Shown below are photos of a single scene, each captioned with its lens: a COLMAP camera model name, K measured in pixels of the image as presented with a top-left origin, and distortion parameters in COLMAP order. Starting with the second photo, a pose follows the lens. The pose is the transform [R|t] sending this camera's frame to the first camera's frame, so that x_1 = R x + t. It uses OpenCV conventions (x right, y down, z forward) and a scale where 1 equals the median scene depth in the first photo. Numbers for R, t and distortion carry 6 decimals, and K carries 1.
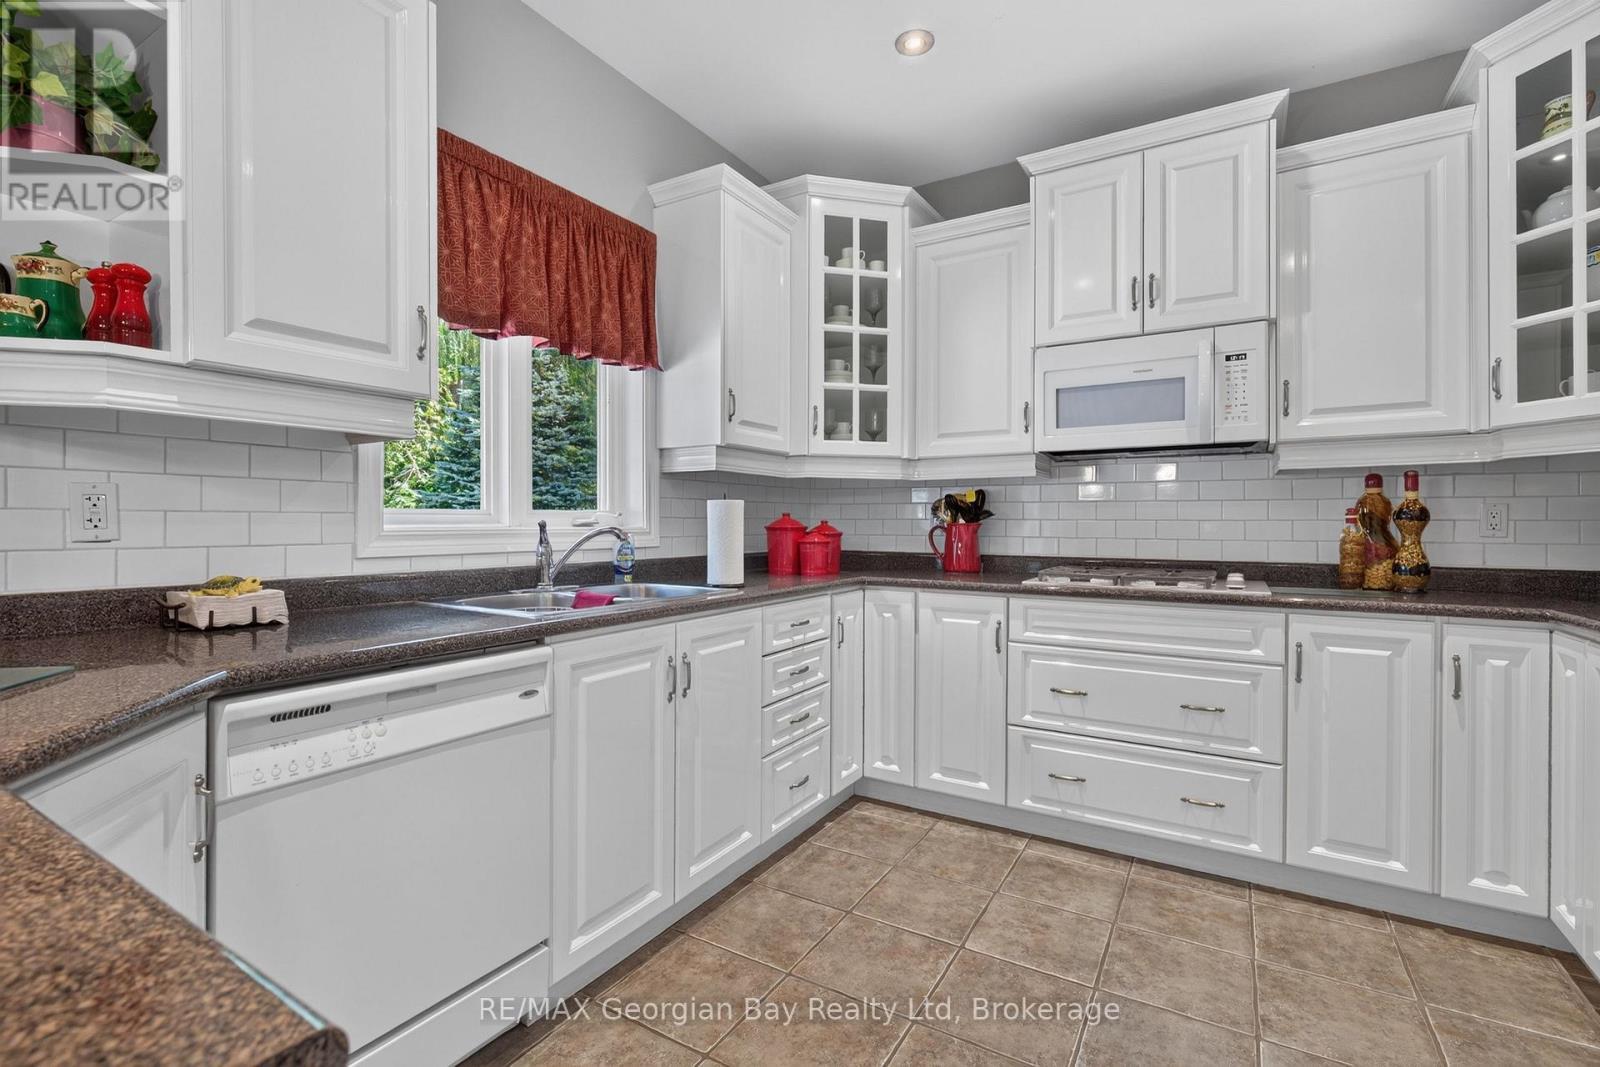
lens RADIAL K [[726.6, 0, 797.5], [0, 726.6, 527.2], [0, 0, 1]] dist [-0.004510, 0.001287]
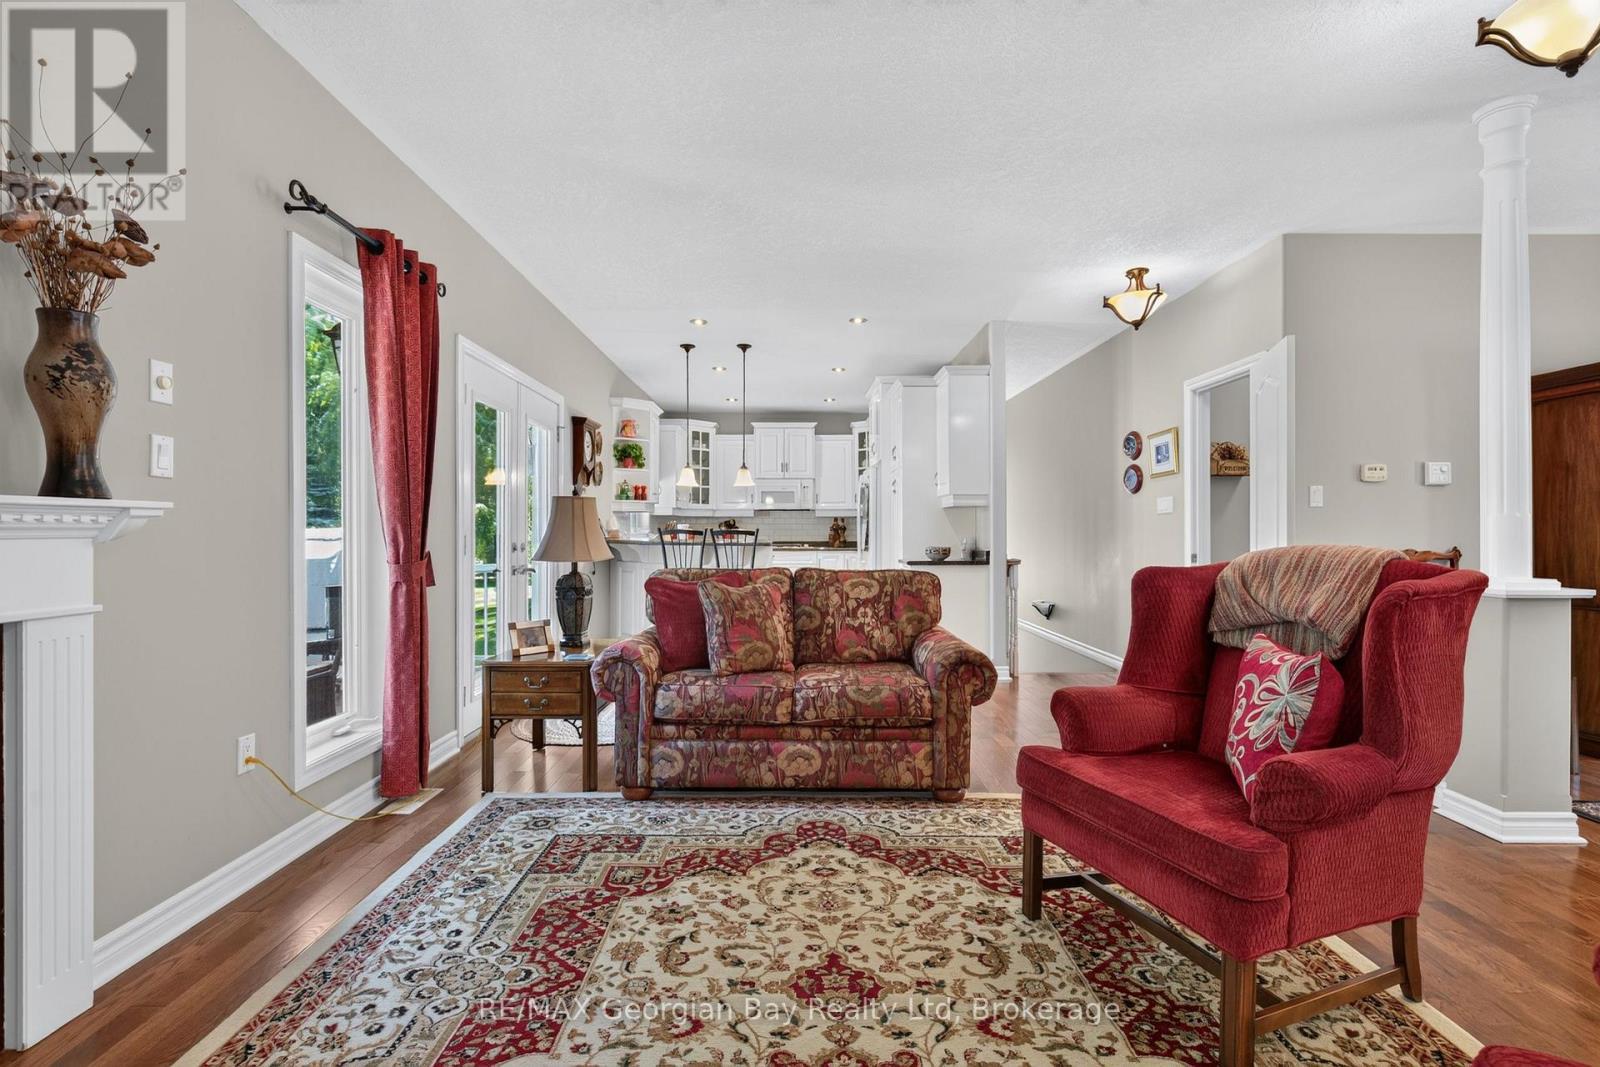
lens RADIAL K [[726.6, 0, 800.5], [0, 726.6, 531.7], [0, 0, 1]] dist [-0.004510, 0.001287]
pose [[0.850346, -0.001326, 0.526223, -1.419204], [0.000626, 0.999999, 0.001508, -0.005887], [-0.526224, -0.000953, 0.850345, -2.215243]]
